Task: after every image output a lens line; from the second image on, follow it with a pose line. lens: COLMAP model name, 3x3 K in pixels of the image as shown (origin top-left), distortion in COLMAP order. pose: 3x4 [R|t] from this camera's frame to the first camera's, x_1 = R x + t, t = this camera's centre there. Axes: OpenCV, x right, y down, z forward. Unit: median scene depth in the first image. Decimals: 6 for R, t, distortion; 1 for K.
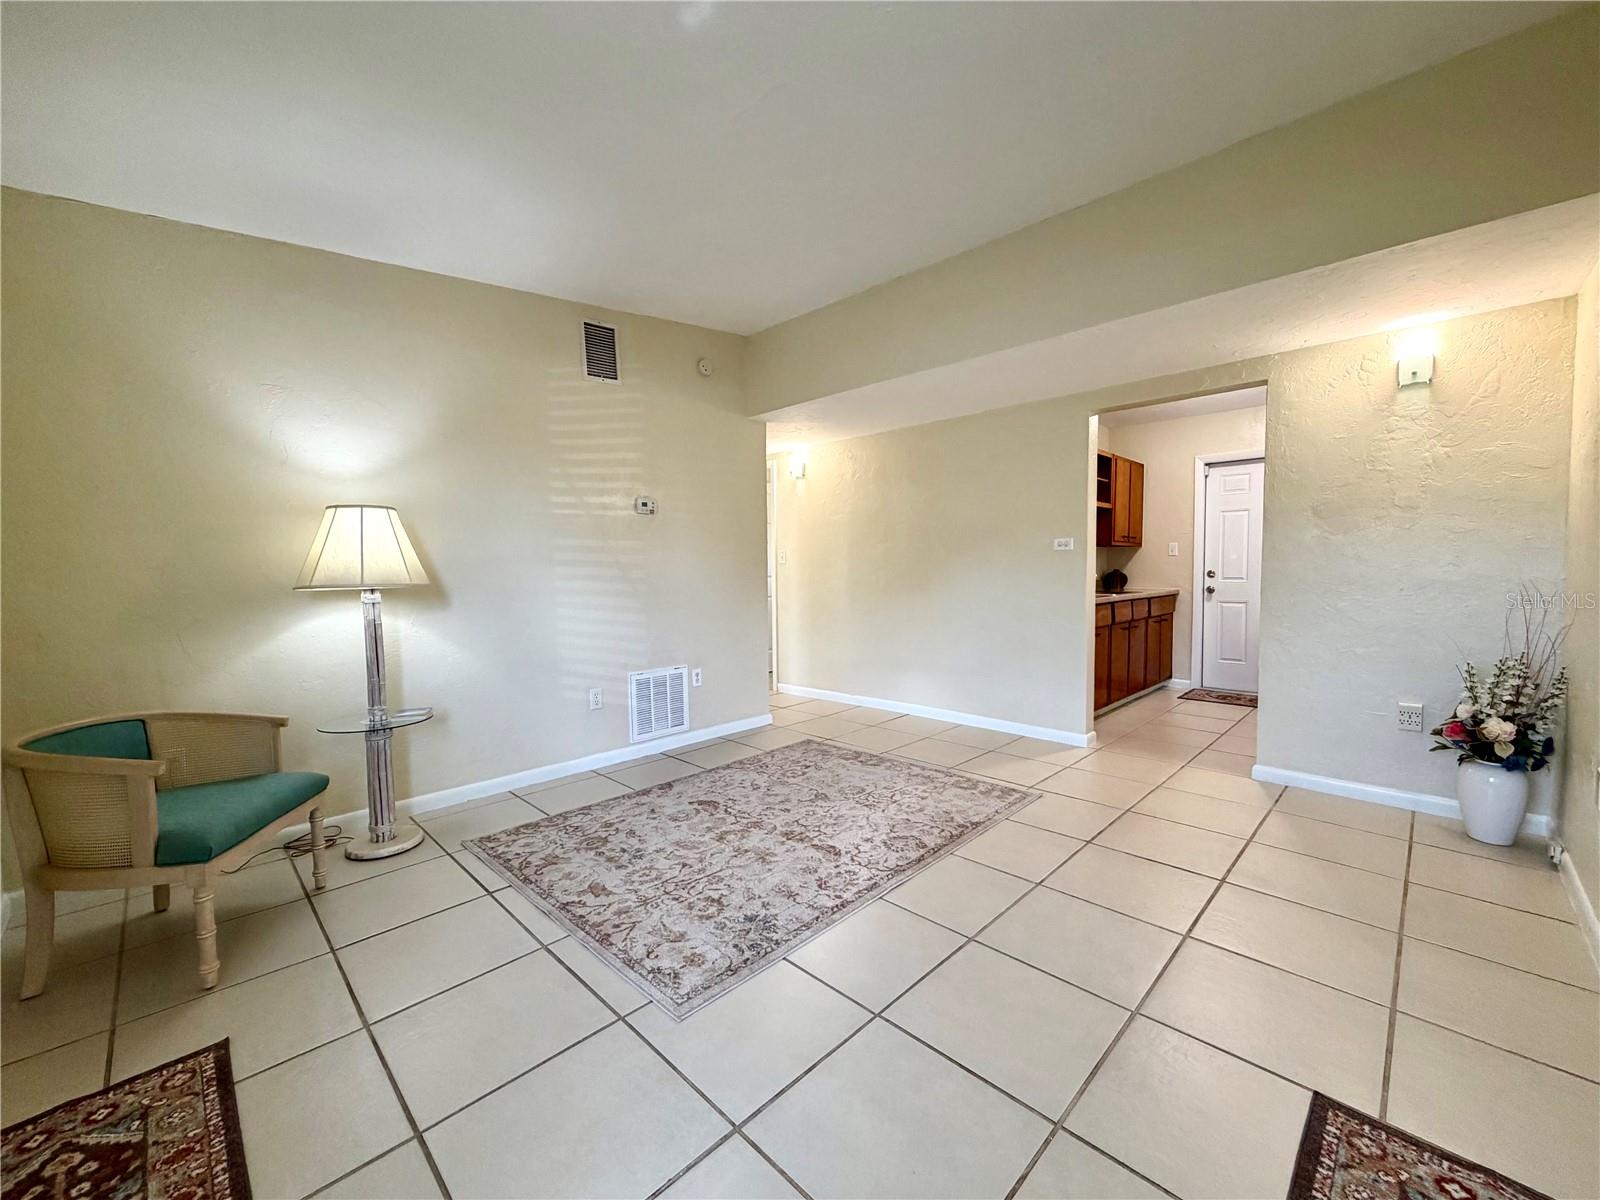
lens RADIAL K [[640.5, 0, 795.1], [0, 640.5, 600.5], [0, 0, 1]] dist [-0.002388, -0.000216]
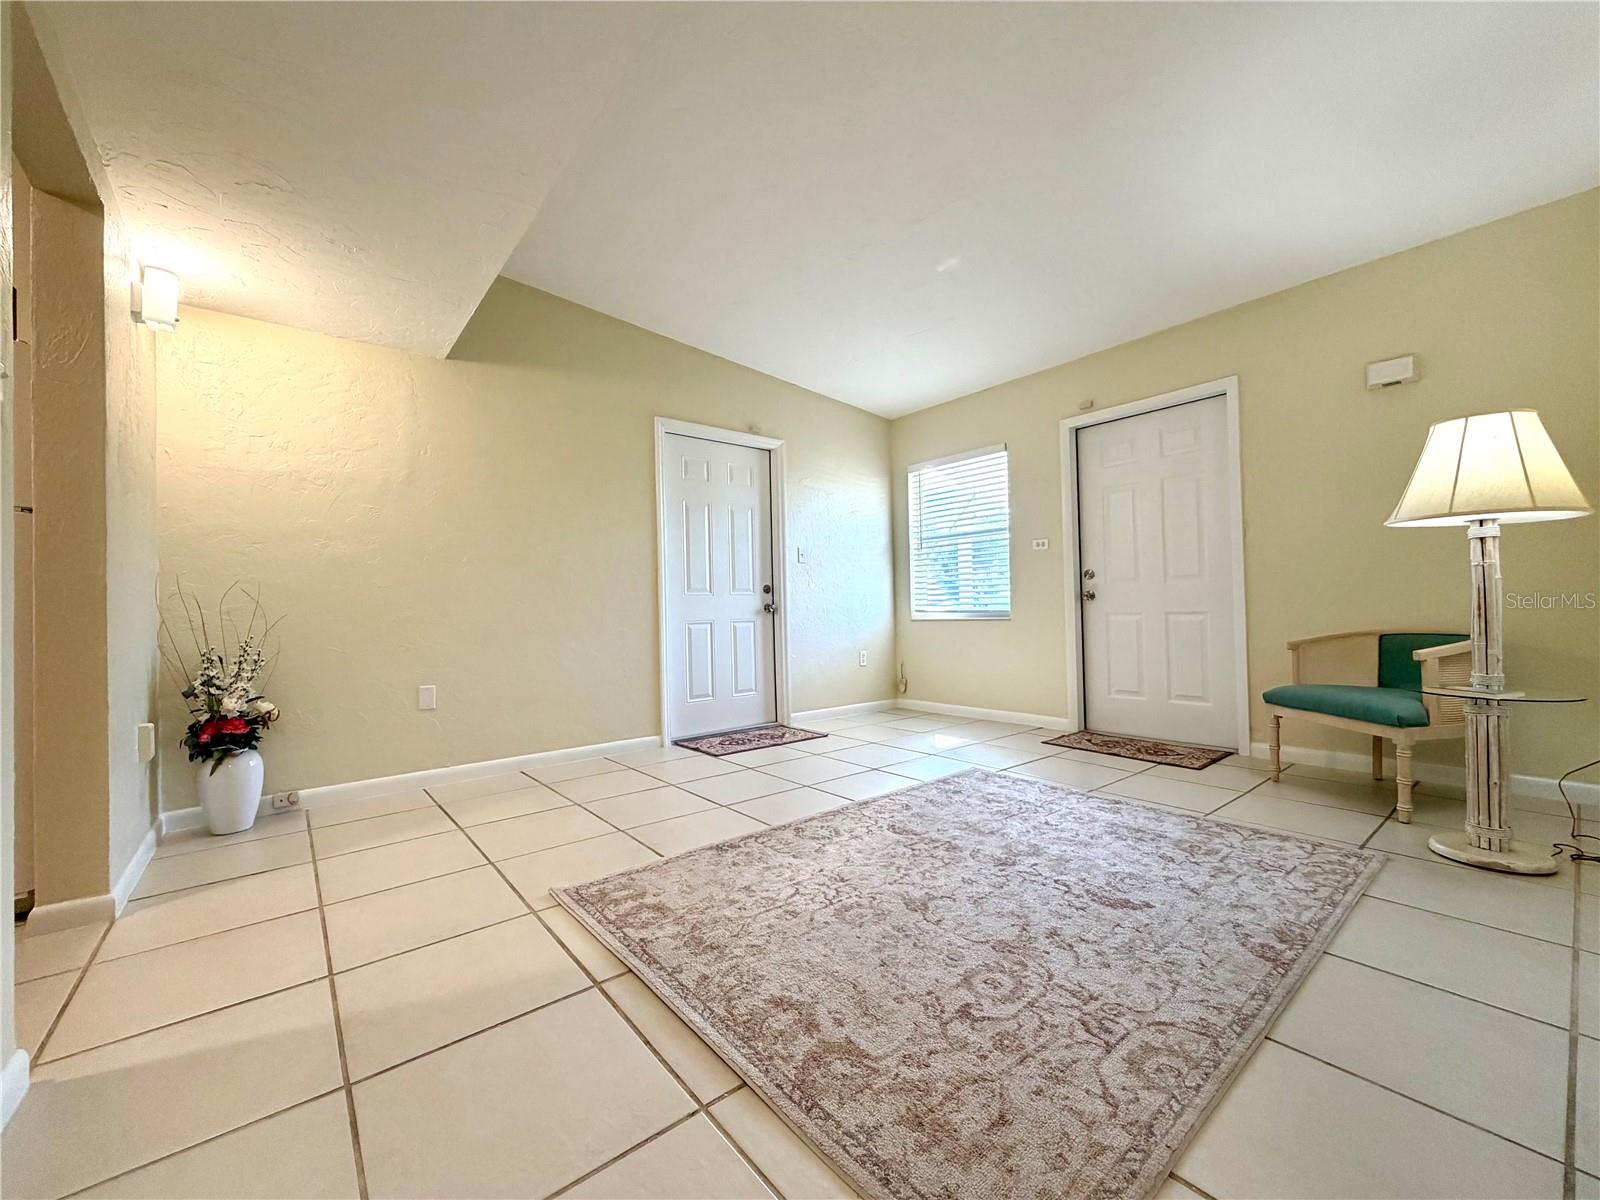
lens RADIAL K [[640.5, 0, 800.8], [0, 640.5, 604.0], [0, 0, 1]] dist [-0.002388, -0.000216]
pose [[-0.994990, 0.038351, 0.092325, 0.069299], [0.042515, 0.998146, 0.043565, 0.010799], [-0.090483, 0.047272, -0.994775, 1.352128]]
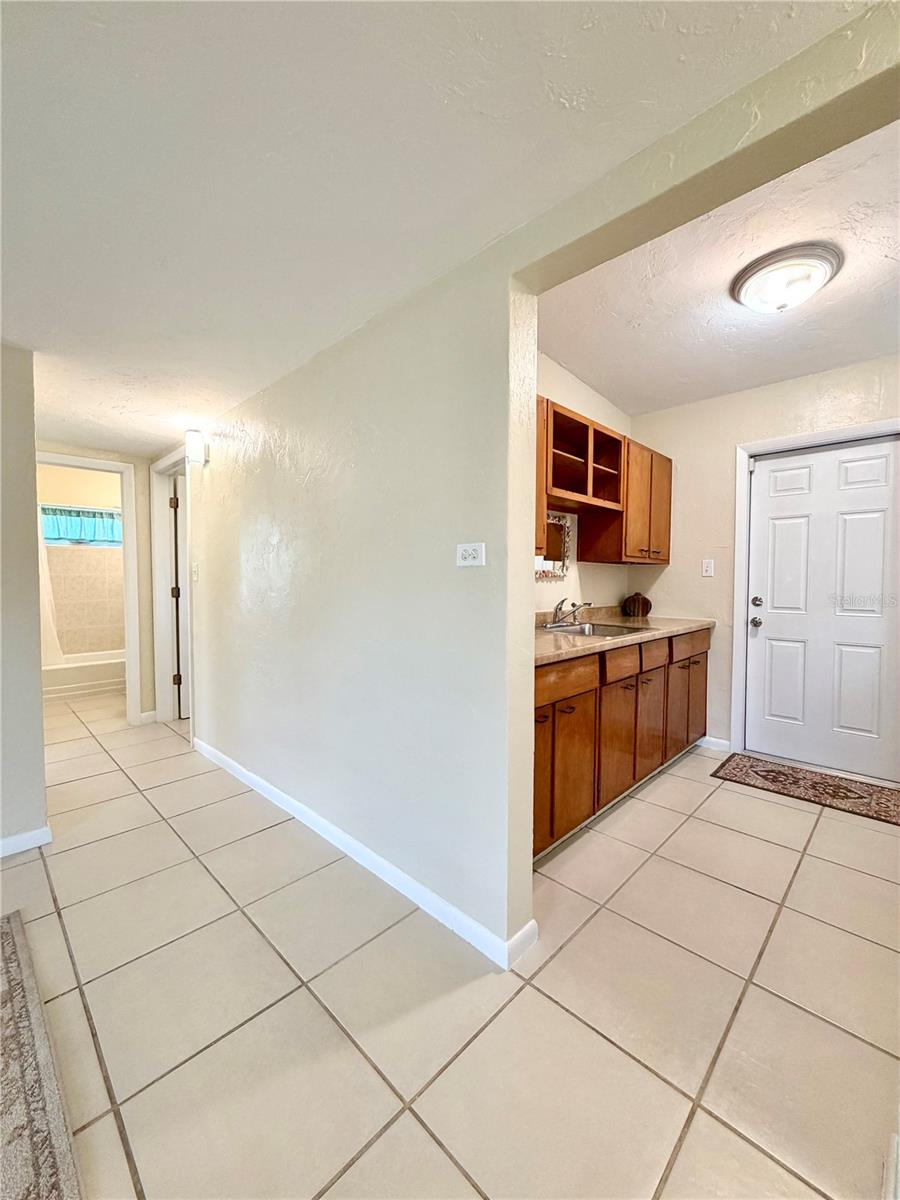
lens RADIAL K [[480.4, 0, 448.7], [0, 480.4, 596.2], [0, 0, 1]] dist [-0.002388, -0.000216]
pose [[0.999874, 0.012012, 0.010383, 0.417945], [-0.011854, 0.999815, -0.015148, -0.051852], [-0.010563, 0.015023, 0.999831, 0.652133]]
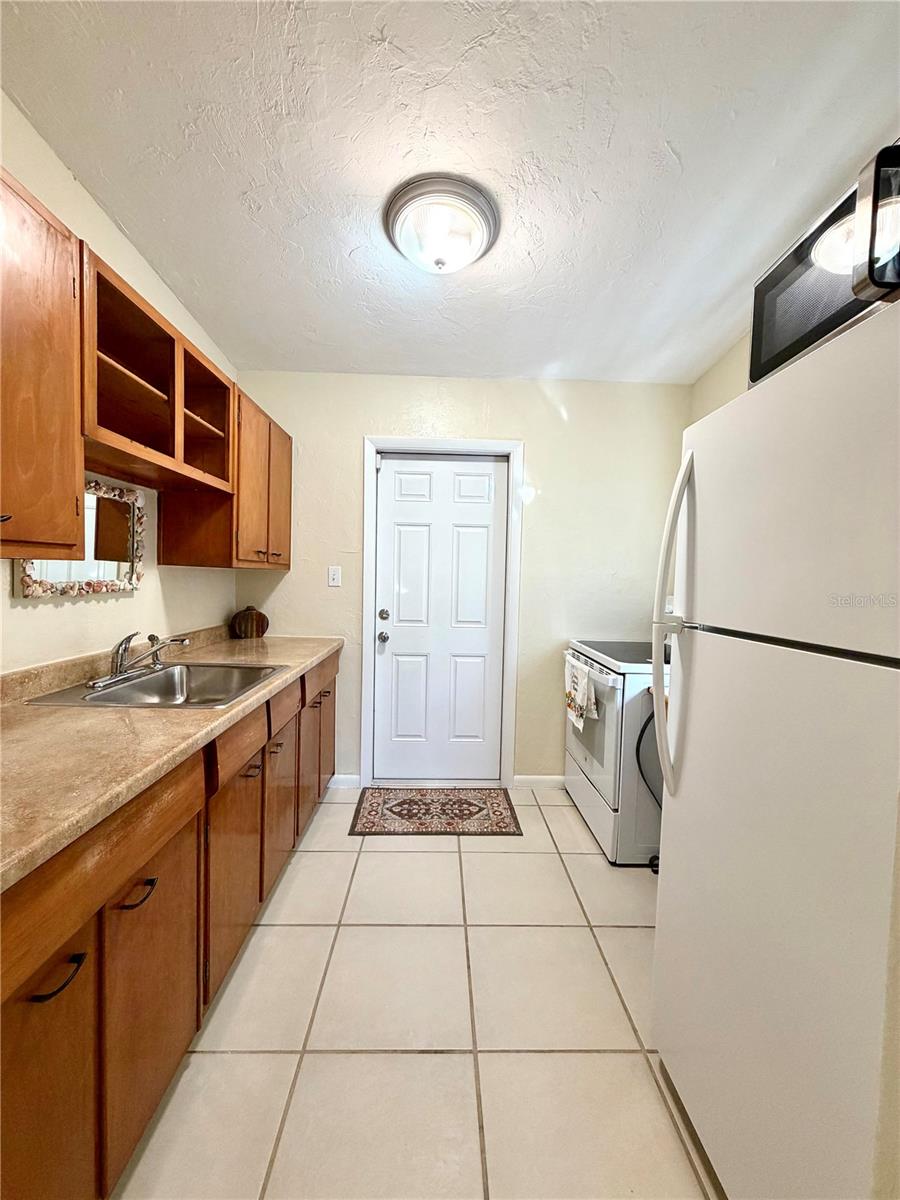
lens RADIAL K [[480.4, 0, 452.7], [0, 480.4, 597.2], [0, 0, 1]] dist [-0.002388, -0.000216]
pose [[0.685126, -0.007394, 0.728387, 0.486914], [0.008100, 0.999964, 0.002531, -0.090472], [-0.728379, 0.004166, 0.685161, 0.887021]]
